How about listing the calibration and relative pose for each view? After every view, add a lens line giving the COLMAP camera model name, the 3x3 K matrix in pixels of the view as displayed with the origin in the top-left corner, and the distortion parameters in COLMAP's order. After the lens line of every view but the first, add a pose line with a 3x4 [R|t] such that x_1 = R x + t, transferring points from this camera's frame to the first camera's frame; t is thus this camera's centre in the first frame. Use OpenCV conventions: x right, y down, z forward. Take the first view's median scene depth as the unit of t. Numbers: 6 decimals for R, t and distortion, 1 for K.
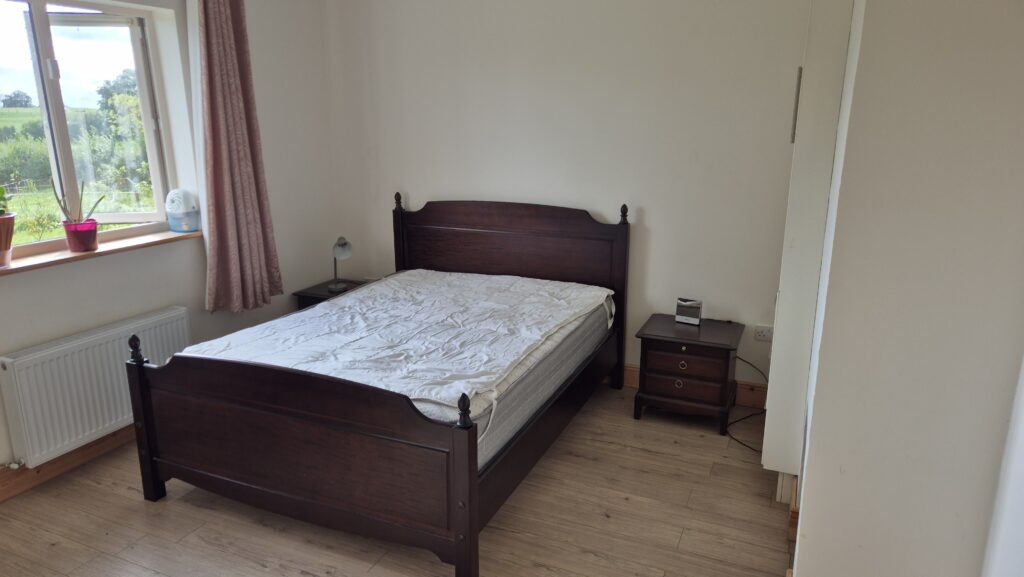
lens RADIAL K [[673.1, 0, 512.6], [0, 673.1, 287.1], [0, 0, 1]] dist [0.007384, 0.000589]
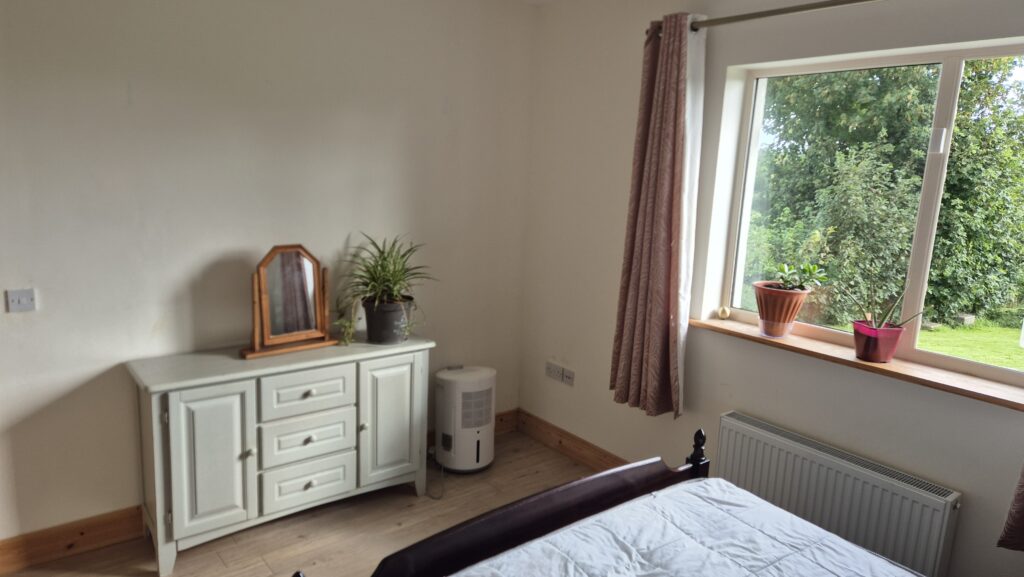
lens RADIAL K [[673.1, 0, 510.5], [0, 673.1, 288.7], [0, 0, 1]] dist [0.007384, 0.000589]
pose [[-0.480727, 0.131263, -0.866990, 0.263648], [-0.274796, 0.916375, 0.291108, -0.252857], [0.832700, 0.378189, -0.404456, 0.958468]]
